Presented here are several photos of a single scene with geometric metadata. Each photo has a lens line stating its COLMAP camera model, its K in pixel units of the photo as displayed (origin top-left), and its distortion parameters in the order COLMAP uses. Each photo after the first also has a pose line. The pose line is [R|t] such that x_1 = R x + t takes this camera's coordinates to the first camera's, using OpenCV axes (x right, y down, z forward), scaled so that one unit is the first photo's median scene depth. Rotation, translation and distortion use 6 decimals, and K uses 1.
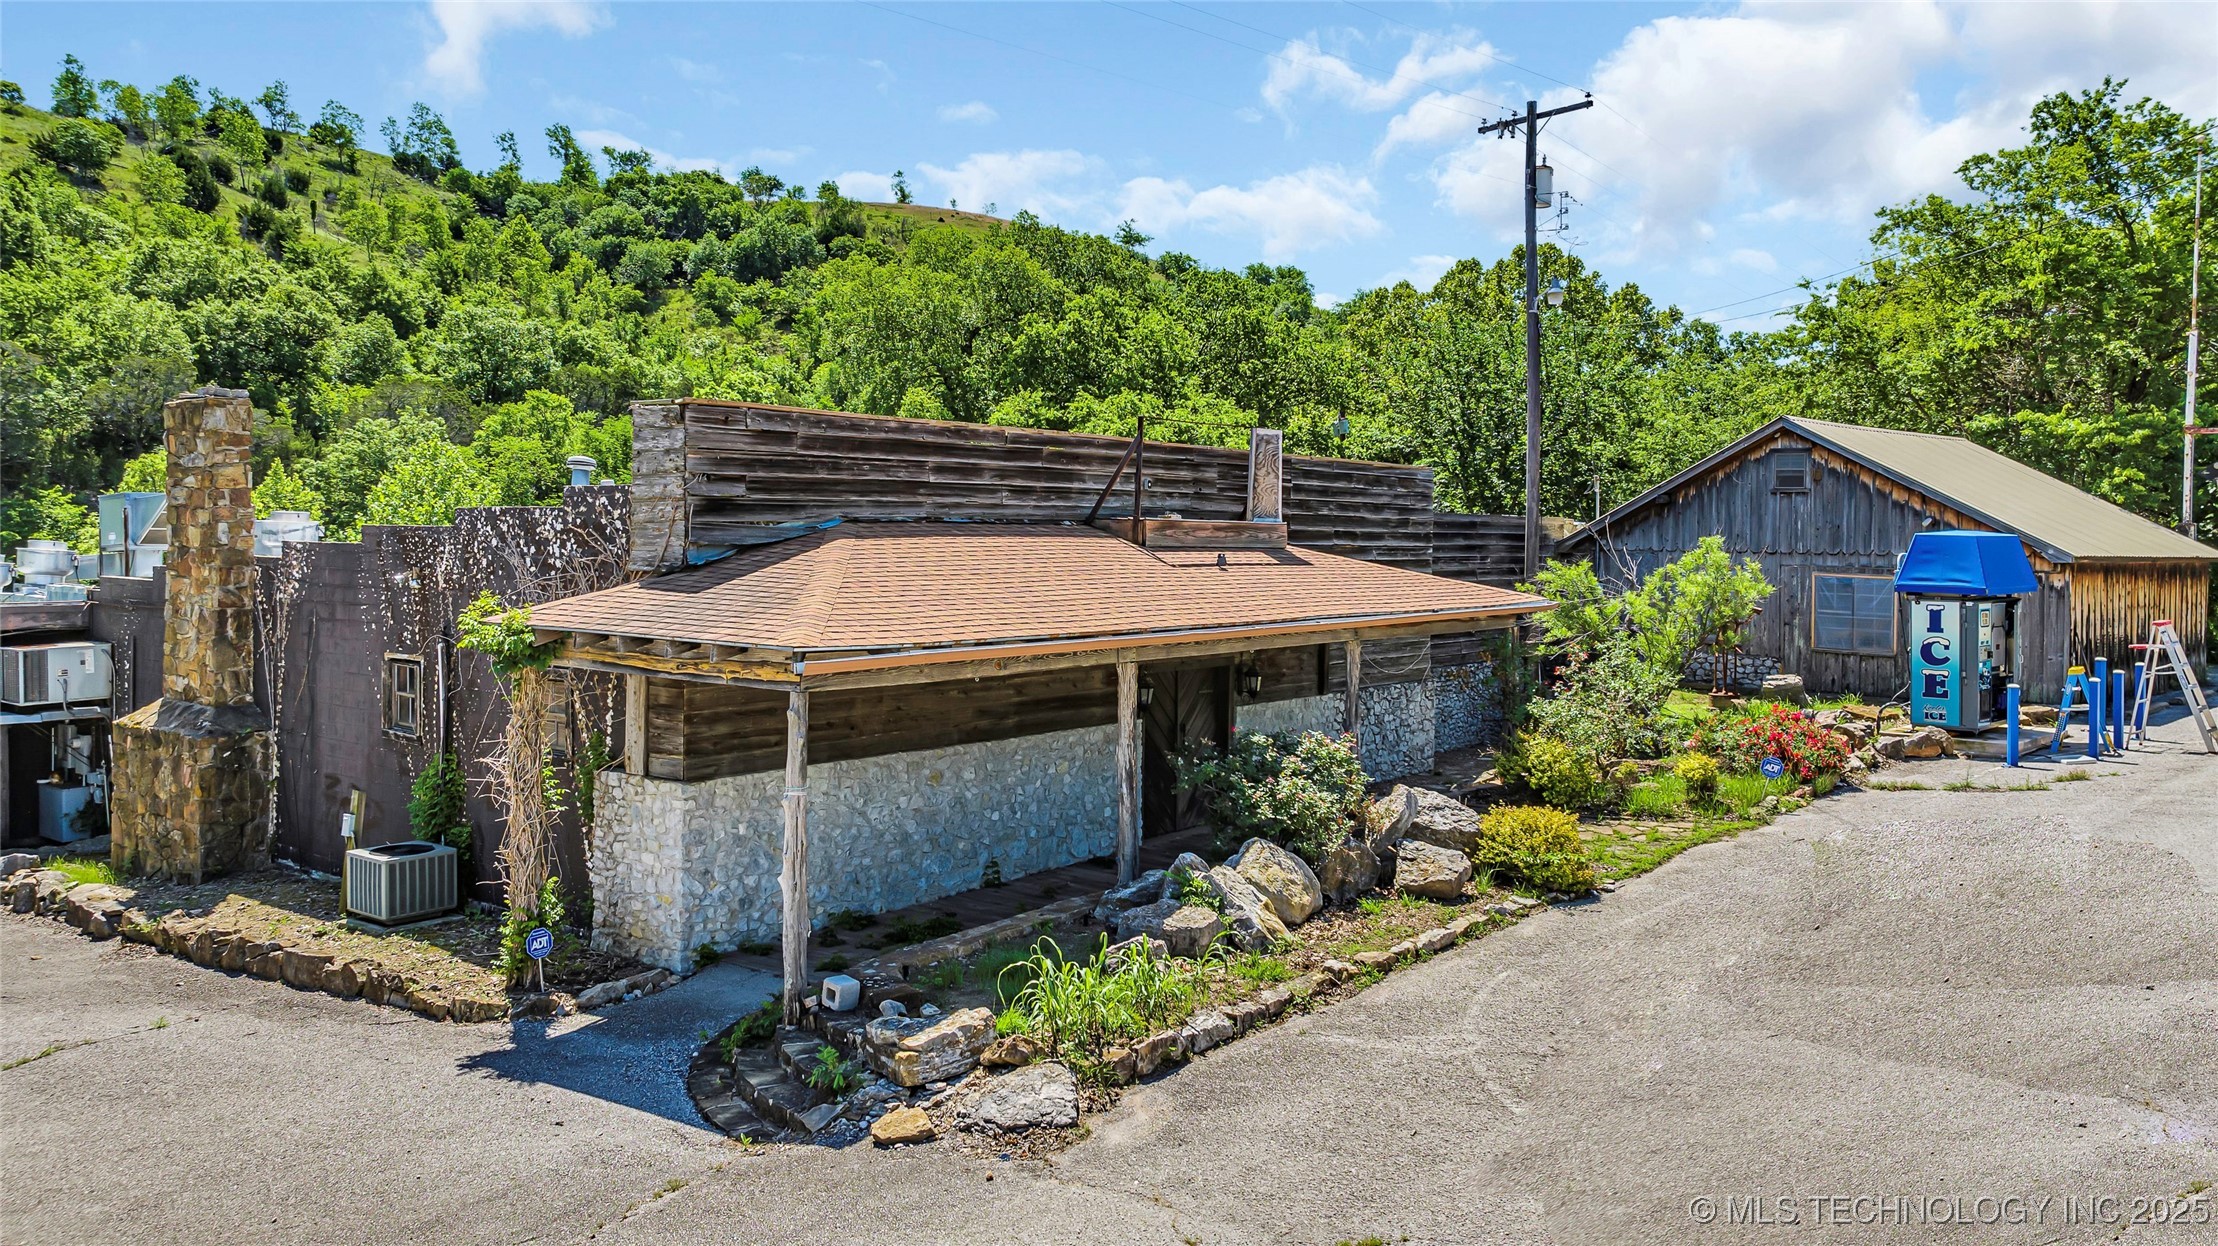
lens RADIAL K [[1569.5, 0, 1082.4], [0, 1569.5, 557.1], [0, 0, 1]] dist [0.009203, -0.061136]
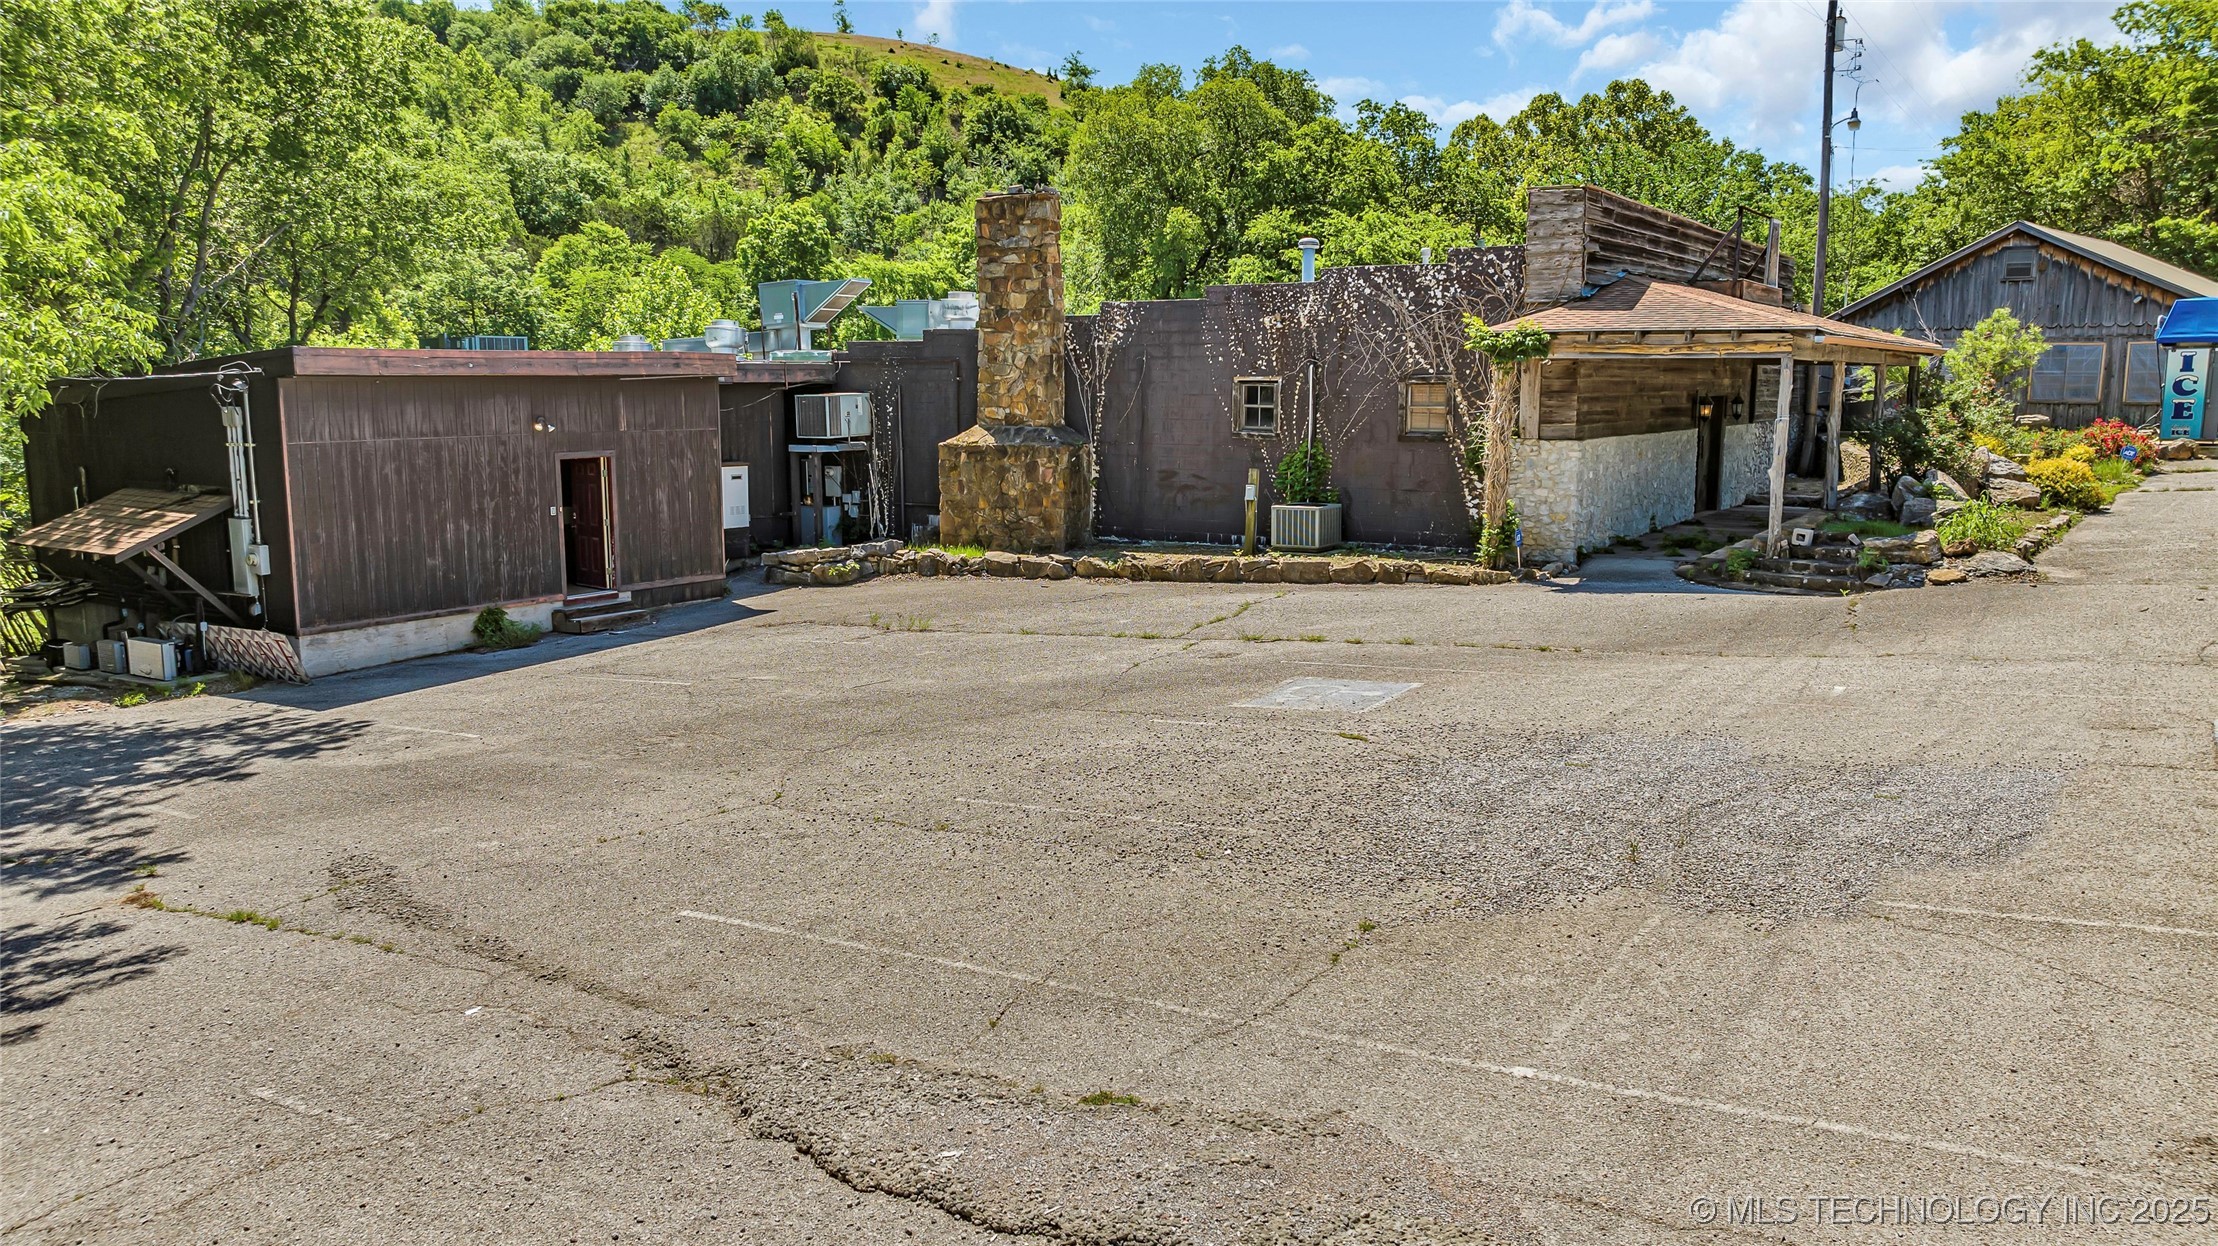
lens RADIAL K [[1539.2, 0, 1109.0], [0, 1539.2, 623.0], [0, 0, 1]] dist [-0.034742, 0.040220]
pose [[0.996759, -0.022755, 0.077162, -0.391127], [0.011324, 0.989300, 0.145457, 0.045345], [-0.079646, -0.144112, 0.986351, -0.223546]]
